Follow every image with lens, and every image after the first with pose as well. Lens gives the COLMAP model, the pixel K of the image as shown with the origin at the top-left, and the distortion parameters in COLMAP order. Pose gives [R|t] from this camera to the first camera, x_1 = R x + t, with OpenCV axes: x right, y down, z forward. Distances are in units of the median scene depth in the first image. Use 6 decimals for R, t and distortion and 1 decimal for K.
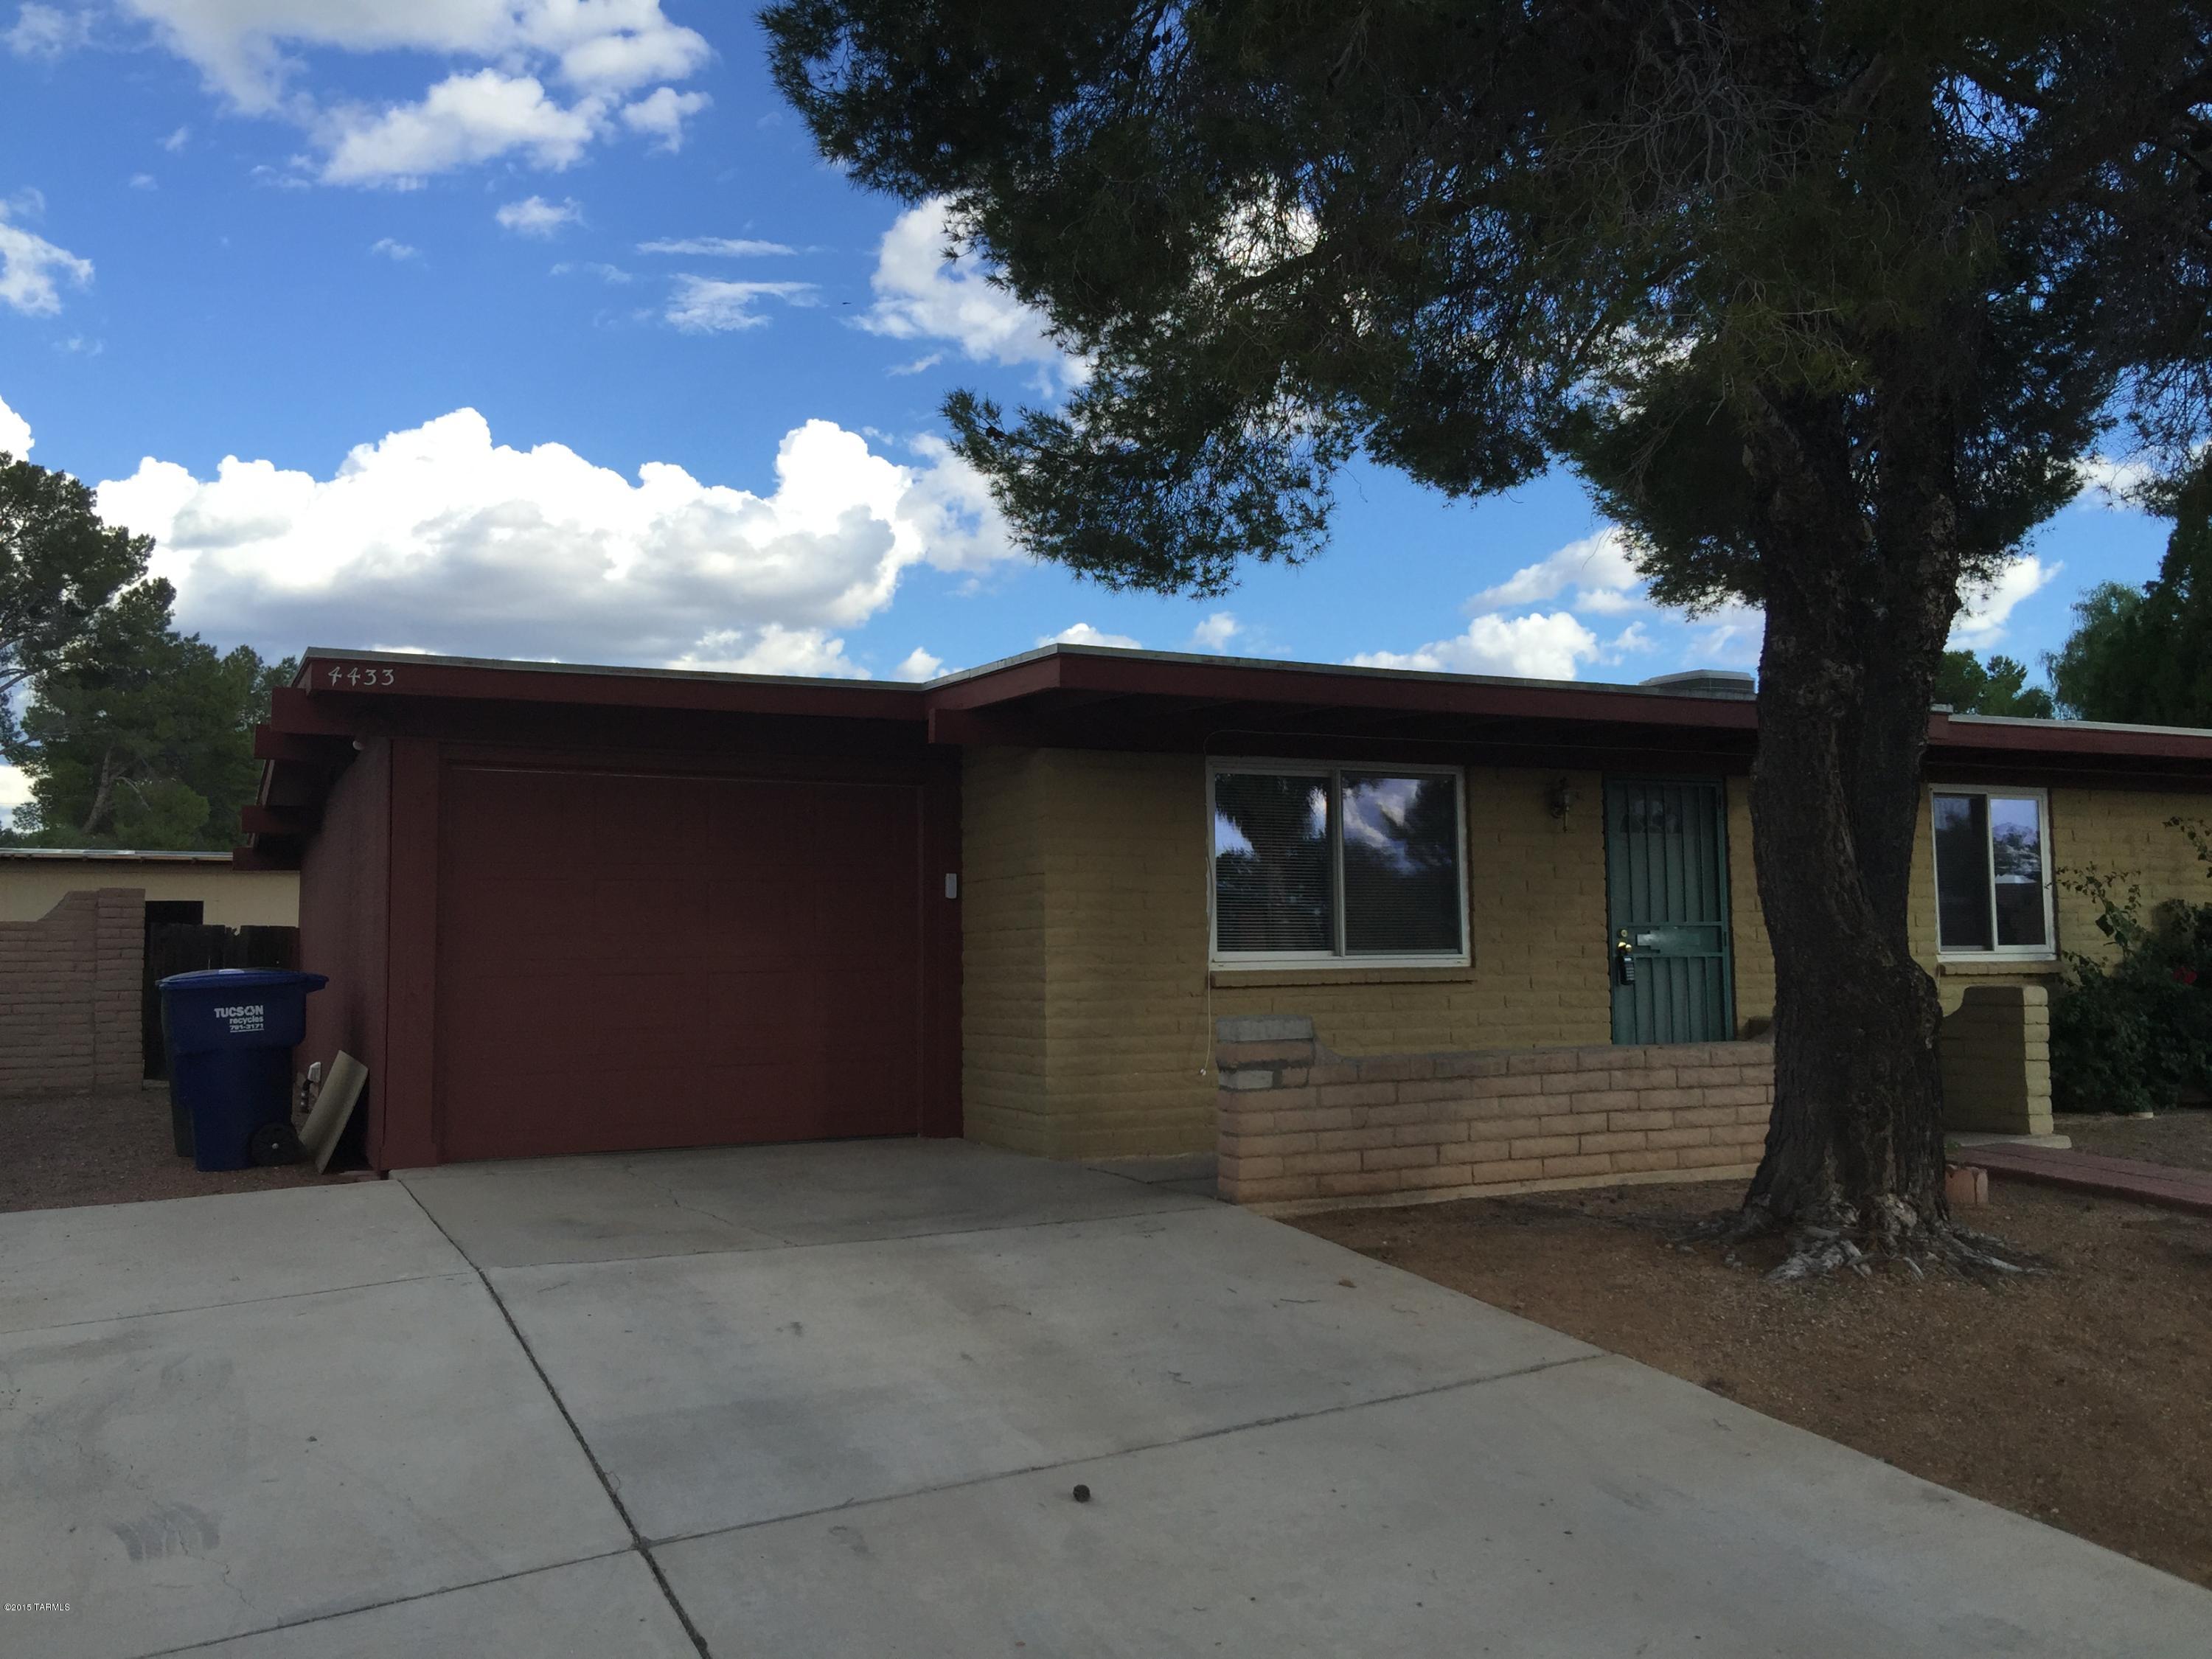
lens RADIAL K [[1884.6, 0, 1106.0], [0, 1884.6, 829.5], [0, 0, 1]] dist [0.083330, -0.139598]
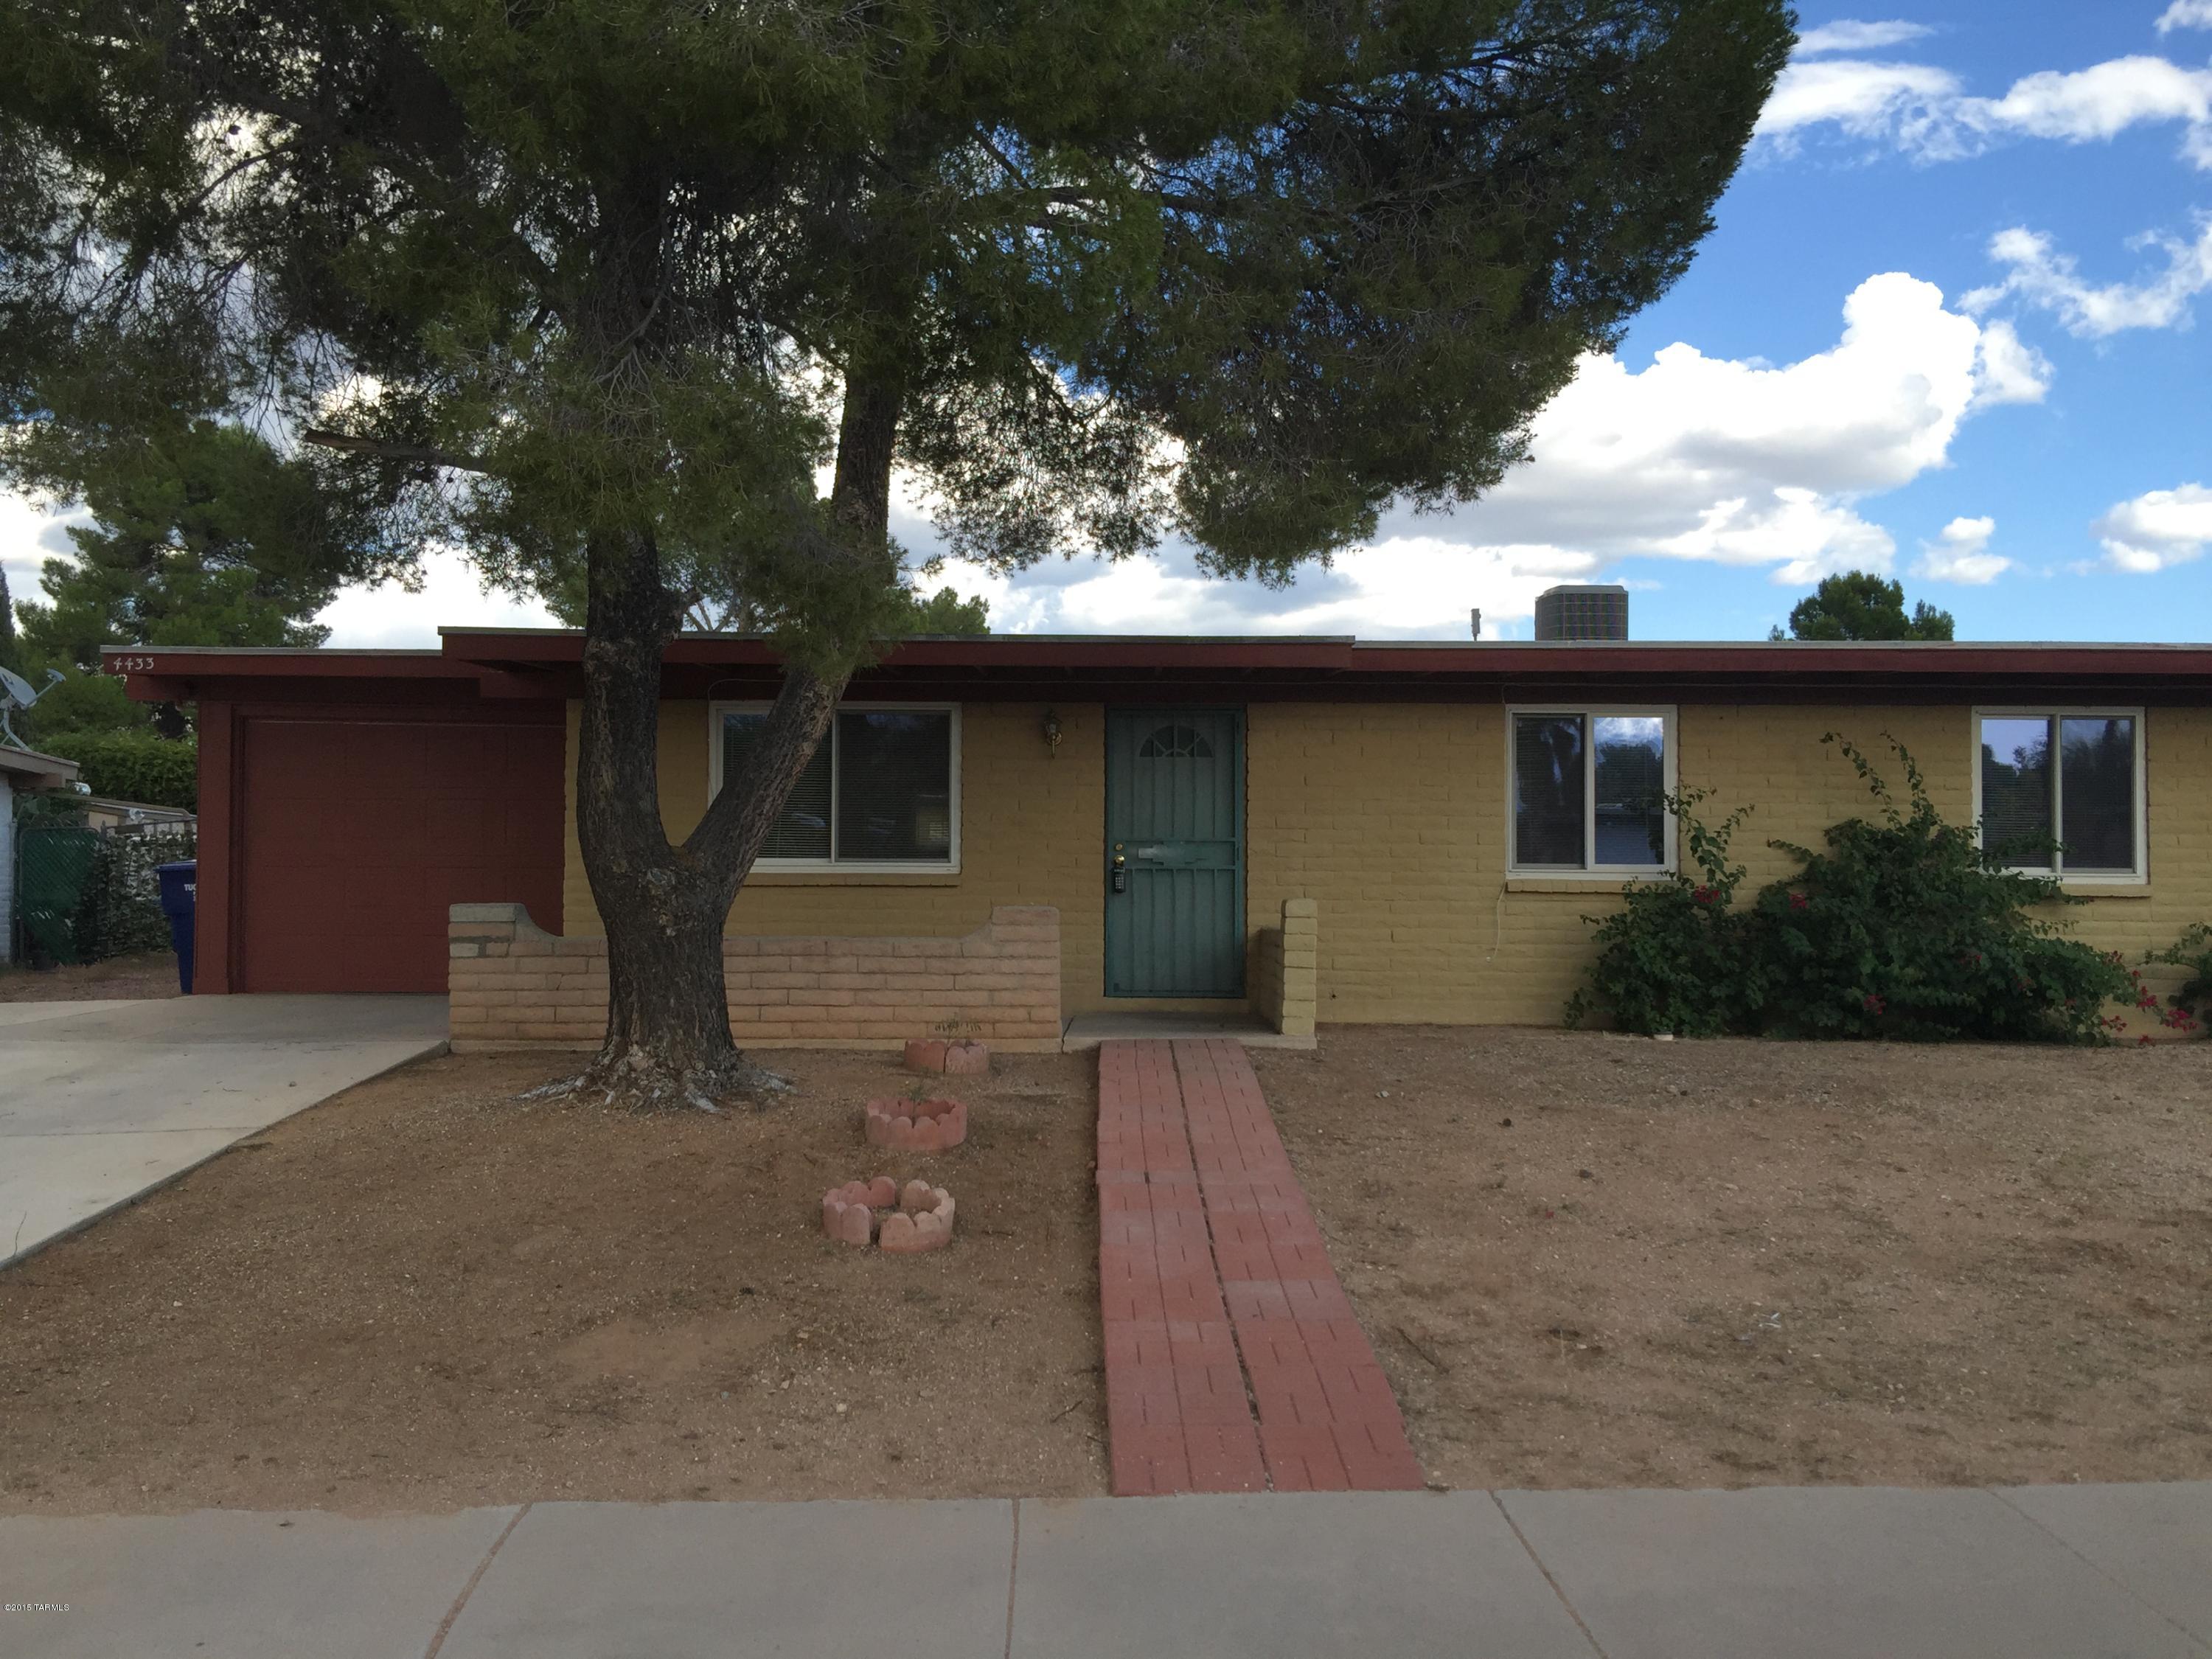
lens RADIAL K [[1884.6, 0, 1106.0], [0, 1884.6, 829.5], [0, 0, 1]] dist [0.083330, -0.139598]
pose [[0.897125, 0.009320, -0.441678, 0.982569], [0.012321, 0.998861, 0.046104, -0.010005], [0.441605, -0.046803, 0.895988, -0.013430]]
